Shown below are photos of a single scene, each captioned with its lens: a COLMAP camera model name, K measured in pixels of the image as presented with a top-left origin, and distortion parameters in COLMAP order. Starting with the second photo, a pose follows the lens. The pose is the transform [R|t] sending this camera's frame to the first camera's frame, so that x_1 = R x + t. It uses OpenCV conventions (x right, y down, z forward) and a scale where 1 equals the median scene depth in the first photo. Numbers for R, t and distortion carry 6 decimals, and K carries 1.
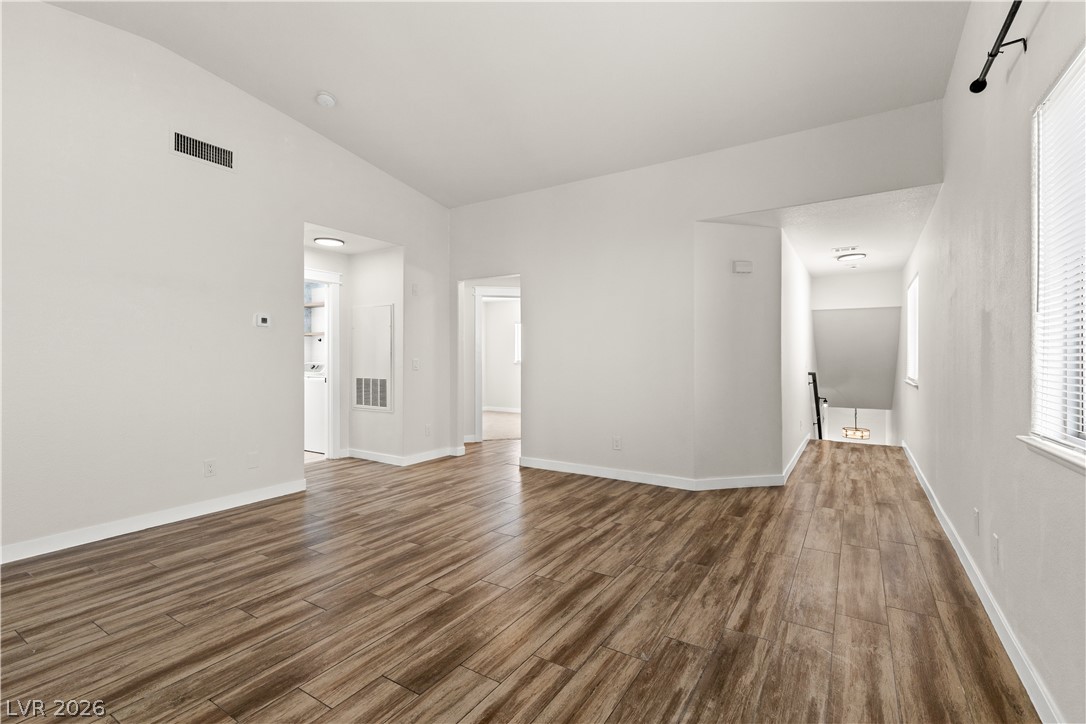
lens RADIAL K [[489.5, 0, 542.8], [0, 489.5, 359.3], [0, 0, 1]] dist [0.006348, -0.000054]
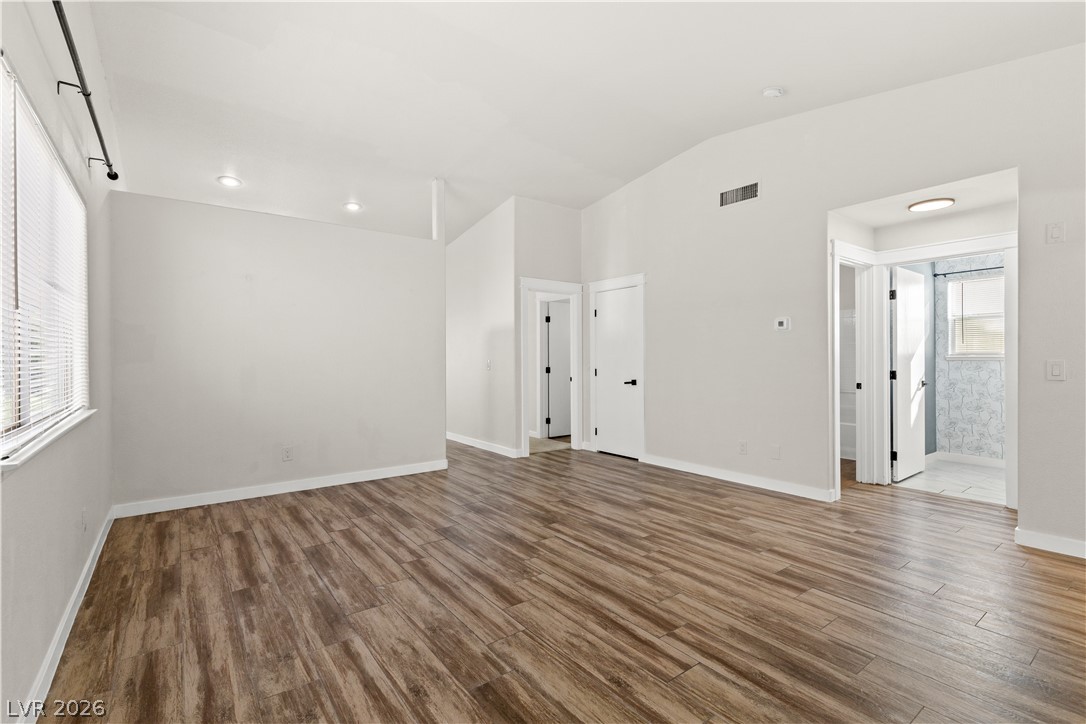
lens RADIAL K [[489.5, 0, 542.8], [0, 489.5, 359.3], [0, 0, 1]] dist [0.006348, -0.000054]
pose [[-0.351002, 0.000969, -0.936374, 0.885769], [-0.000226, 0.999999, 0.001119, -0.003774], [0.936375, 0.000604, -0.351001, 1.289571]]
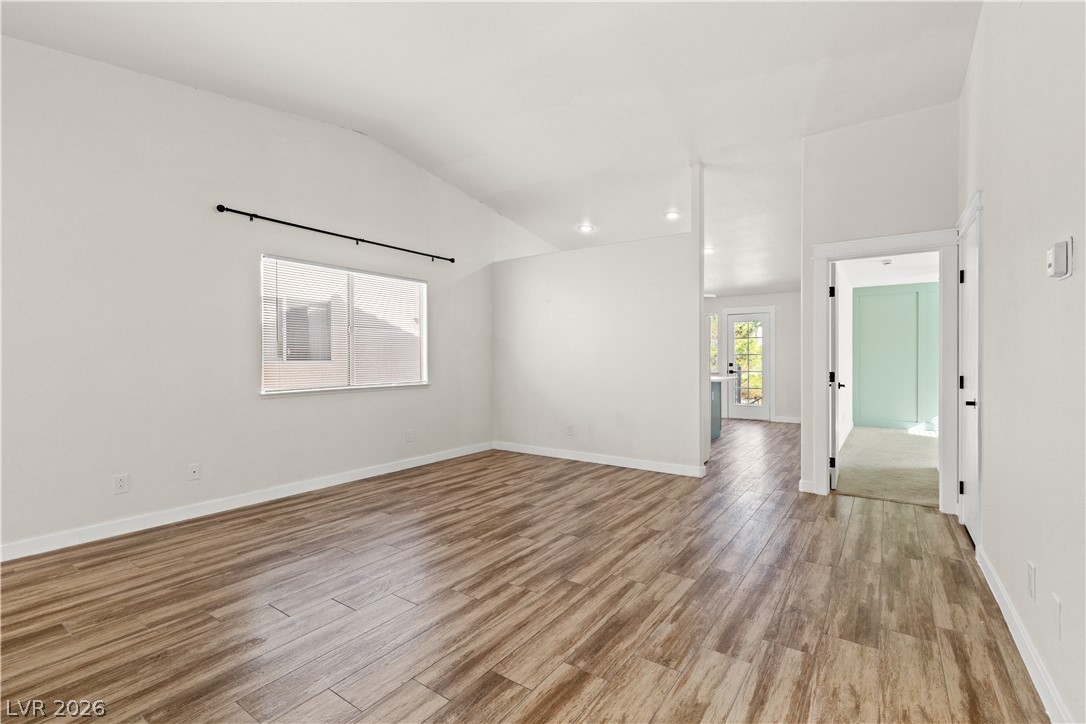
lens RADIAL K [[485.8, 0, 545.1], [0, 485.8, 360.0], [0, 0, 1]] dist [0.008981, -0.000416]
pose [[-0.999153, 0.000446, 0.041153, -0.275265], [0.000615, 0.999991, 0.004088, -0.005446], [-0.041151, 0.004110, -0.999144, 2.030996]]
